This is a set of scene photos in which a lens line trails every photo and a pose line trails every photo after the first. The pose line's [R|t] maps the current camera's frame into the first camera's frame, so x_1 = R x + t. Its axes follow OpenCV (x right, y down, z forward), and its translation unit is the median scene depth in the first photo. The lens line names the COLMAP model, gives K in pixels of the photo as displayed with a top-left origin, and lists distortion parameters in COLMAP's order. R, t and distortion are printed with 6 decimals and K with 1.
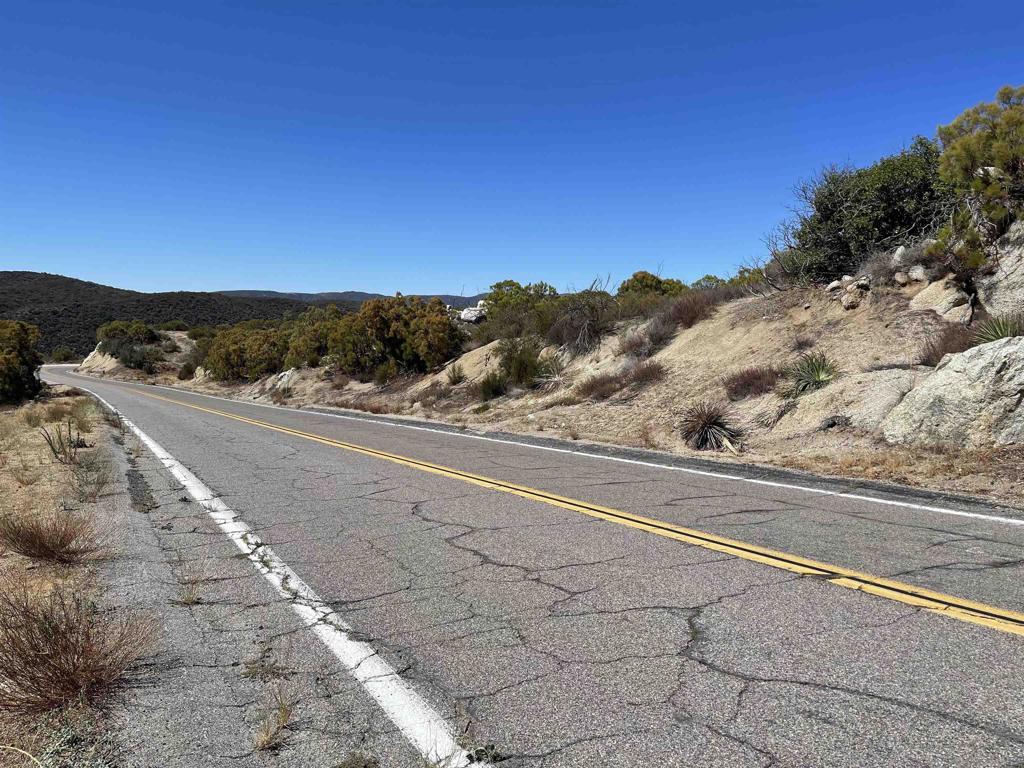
lens RADIAL K [[772.4, 0, 515.6], [0, 772.4, 386.7], [0, 0, 1]] dist [0.068859, -0.099473]
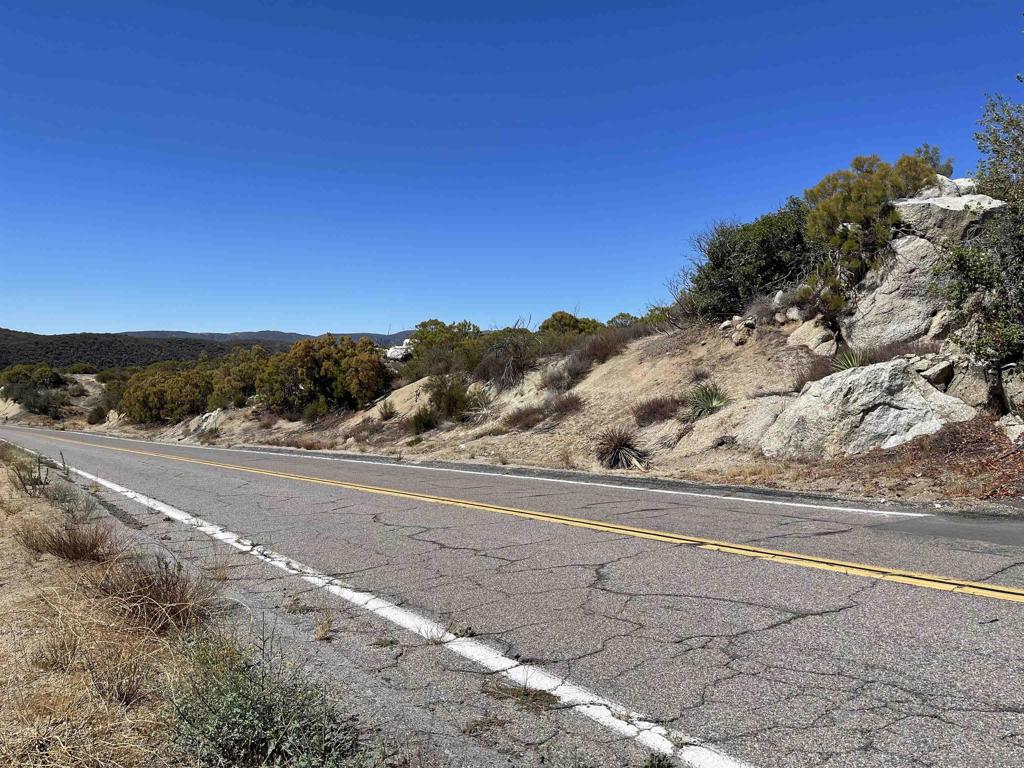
lens RADIAL K [[772.4, 0, 518.1], [0, 772.4, 379.2], [0, 0, 1]] dist [0.068859, -0.099473]
pose [[0.994479, -0.016389, 0.103644, -0.014423], [0.022293, 0.998178, -0.056070, 0.007484], [-0.102536, 0.058071, 0.993033, -0.100401]]
